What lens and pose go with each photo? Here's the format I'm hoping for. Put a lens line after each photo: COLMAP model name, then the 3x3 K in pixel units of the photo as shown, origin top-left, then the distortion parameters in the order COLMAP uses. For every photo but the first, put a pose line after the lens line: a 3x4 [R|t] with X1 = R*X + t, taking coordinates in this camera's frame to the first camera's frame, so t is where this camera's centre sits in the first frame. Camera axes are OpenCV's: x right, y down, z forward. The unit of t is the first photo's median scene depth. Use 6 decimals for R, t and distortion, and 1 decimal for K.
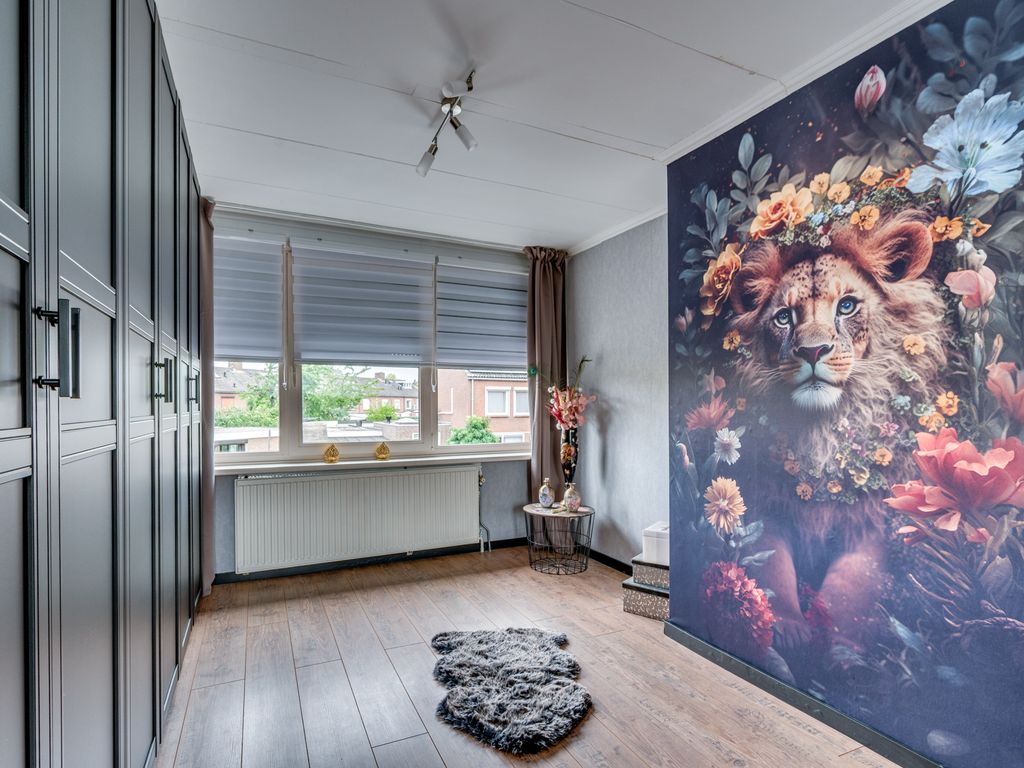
lens RADIAL K [[537.0, 0, 515.9], [0, 537.0, 405.6], [0, 0, 1]] dist [-0.001216, -0.000360]
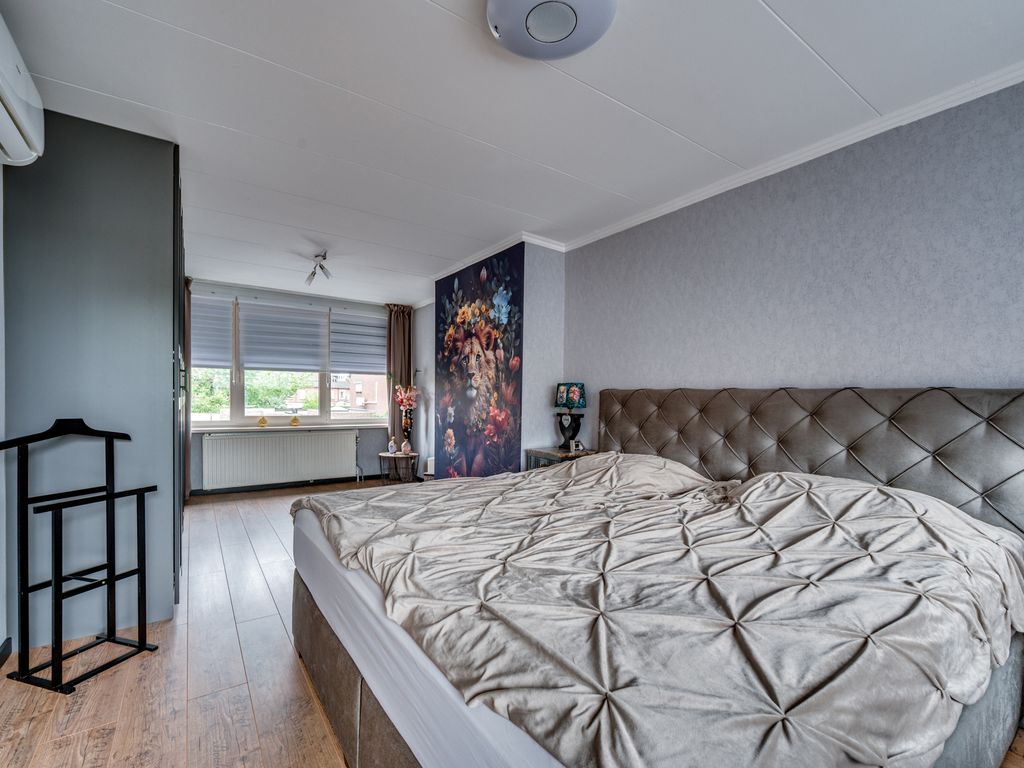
lens RADIAL K [[470.9, 0, 523.4], [0, 470.9, 404.5], [0, 0, 1]] dist [-0.004562, 0.001055]
pose [[0.986614, 0.010630, 0.162728, 0.381595], [-0.012846, 0.999838, 0.012572, 0.004543], [-0.162568, -0.014494, 0.986591, -1.012650]]
